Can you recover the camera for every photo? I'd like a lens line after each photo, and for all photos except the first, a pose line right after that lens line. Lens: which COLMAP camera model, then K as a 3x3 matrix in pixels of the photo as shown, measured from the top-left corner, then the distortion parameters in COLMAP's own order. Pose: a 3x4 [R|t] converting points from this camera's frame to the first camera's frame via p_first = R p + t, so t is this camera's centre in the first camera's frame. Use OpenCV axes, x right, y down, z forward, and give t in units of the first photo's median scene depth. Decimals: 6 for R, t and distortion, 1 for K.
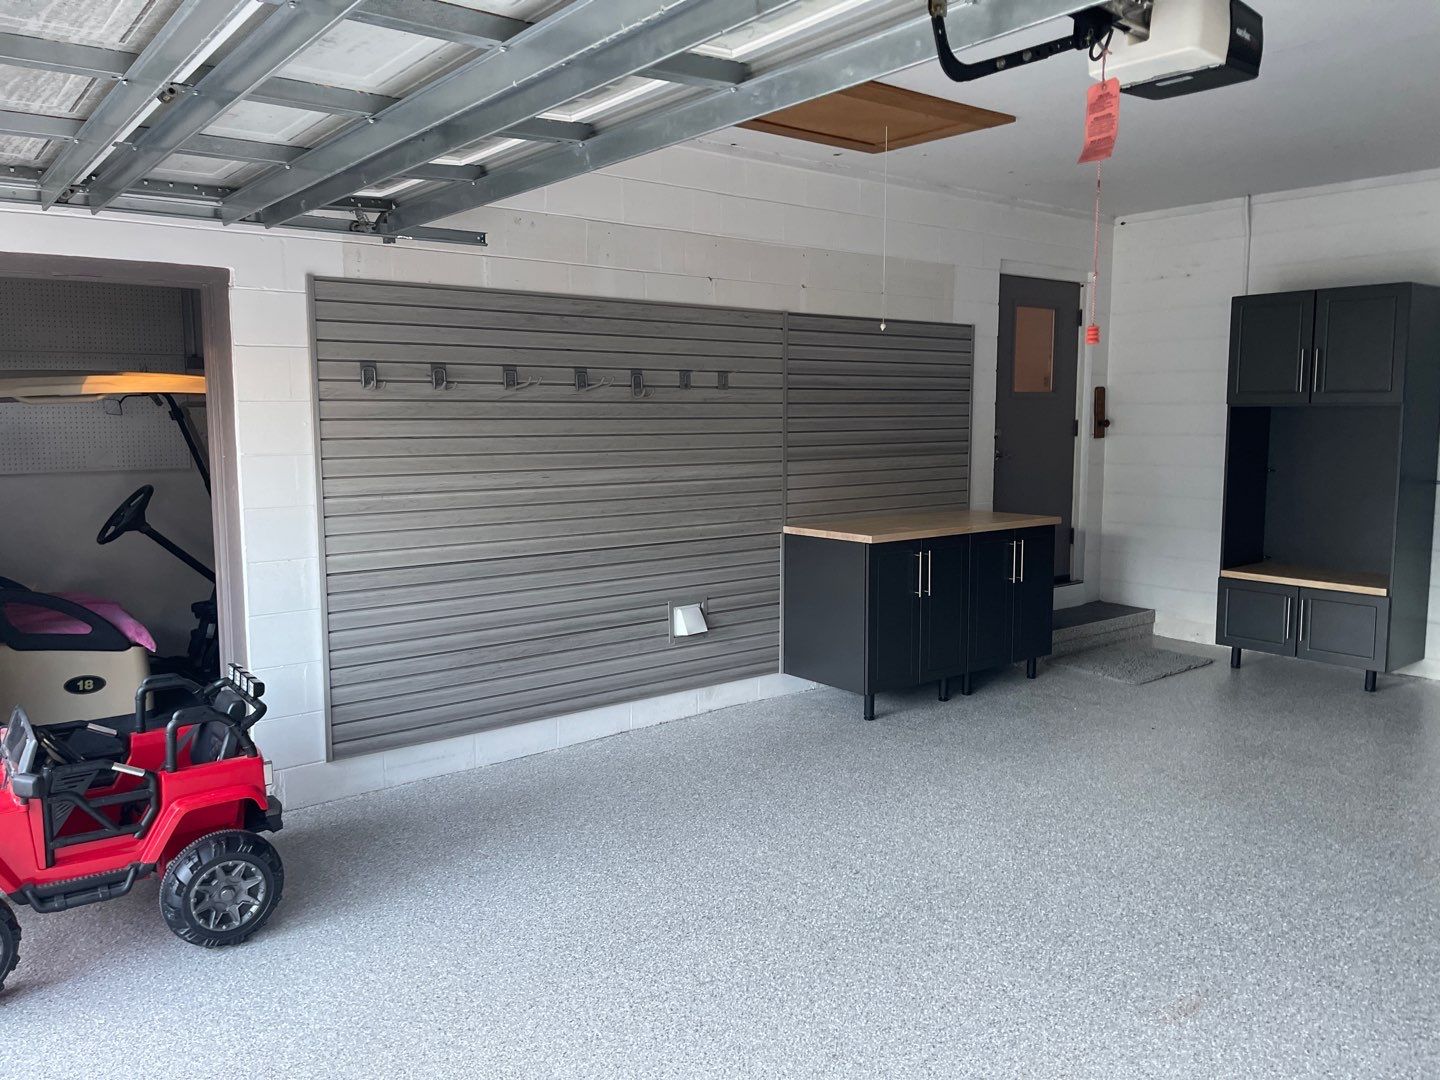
lens RADIAL K [[1091.1, 0, 709.3], [0, 1091.1, 530.2], [0, 0, 1]] dist [0.055412, -0.067767]
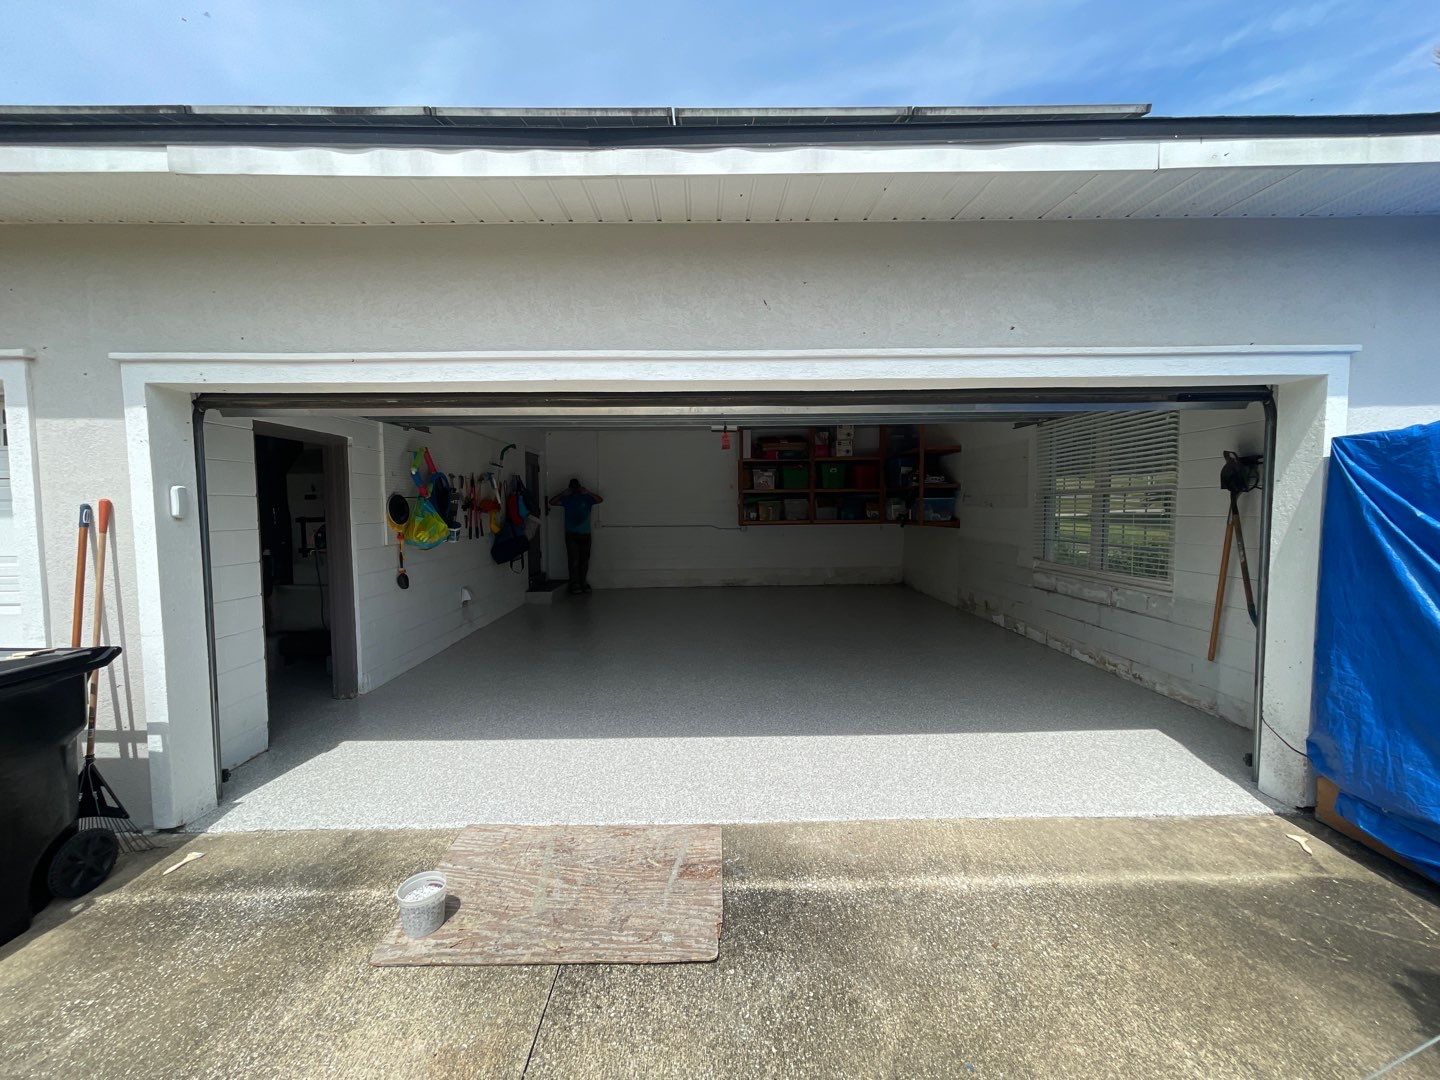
lens RADIAL K [[583.9, 0, 713.1], [0, 583.9, 542.7], [0, 0, 1]] dist [-0.001626, 0.001343]
pose [[0.603970, -0.054296, 0.795155, -0.512475], [0.094735, 0.995495, -0.003982, 0.021695], [-0.791357, 0.077734, 0.606393, -0.133298]]
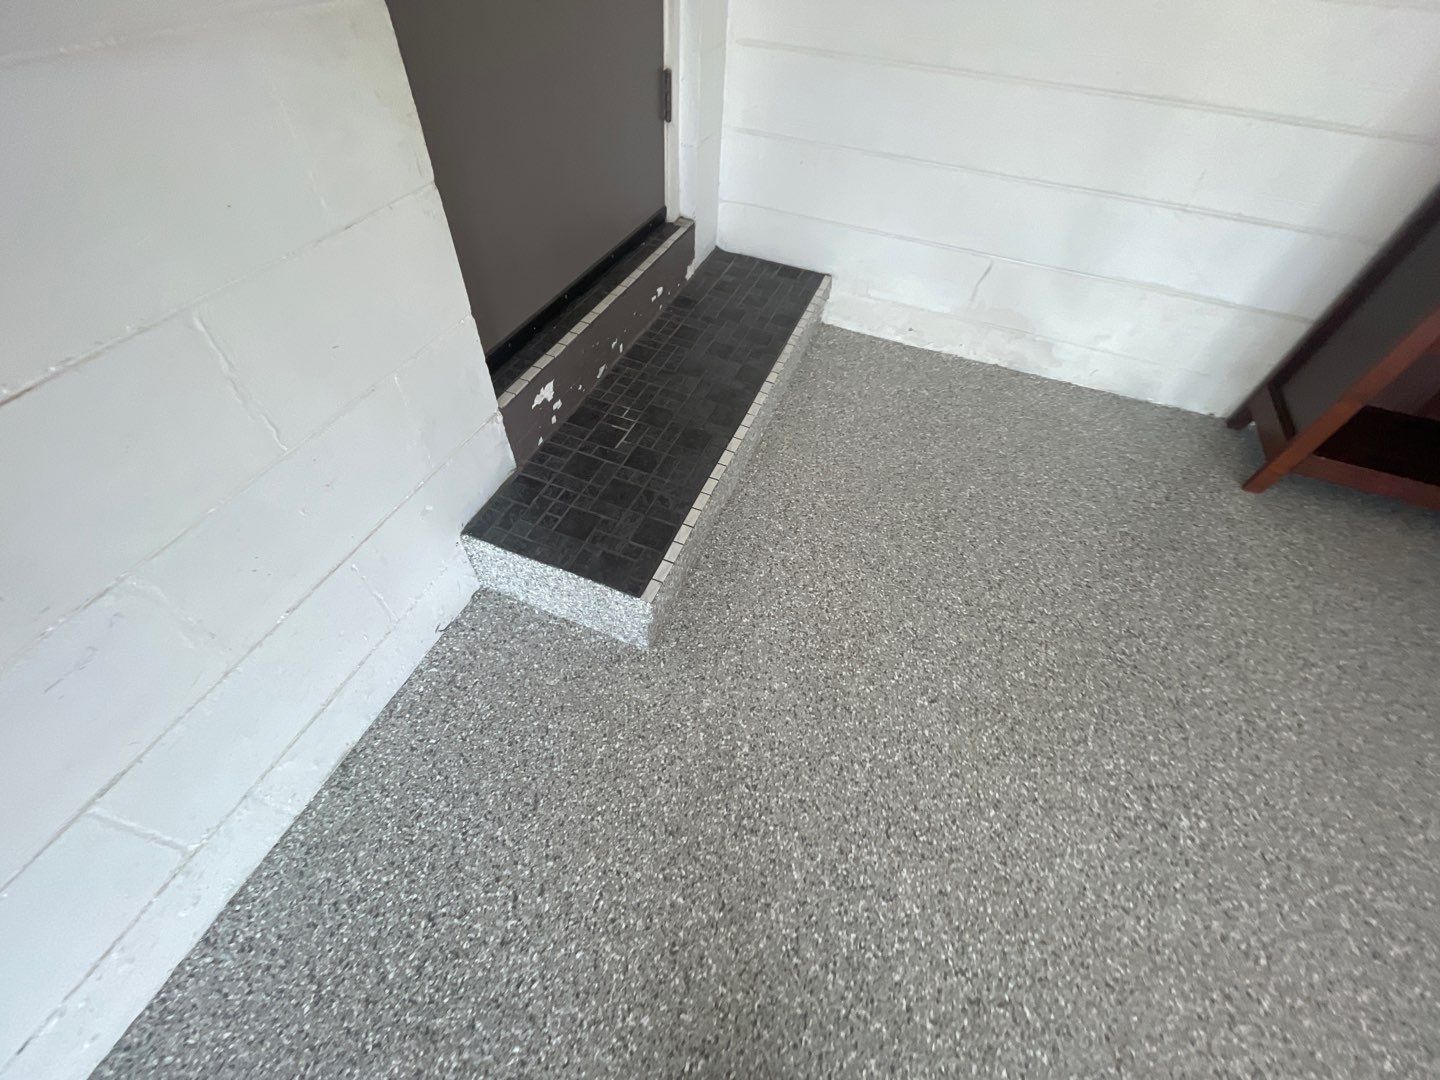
lens RADIAL K [[583.9, 0, 706.4], [0, 583.9, 529.9], [0, 0, 1]] dist [-0.001626, 0.001343]
pose [[0.866287, -0.342303, 0.363833, 0.223402], [-0.005173, 0.722142, 0.691725, -0.026015], [-0.499519, -0.601115, 0.623812, 0.803287]]
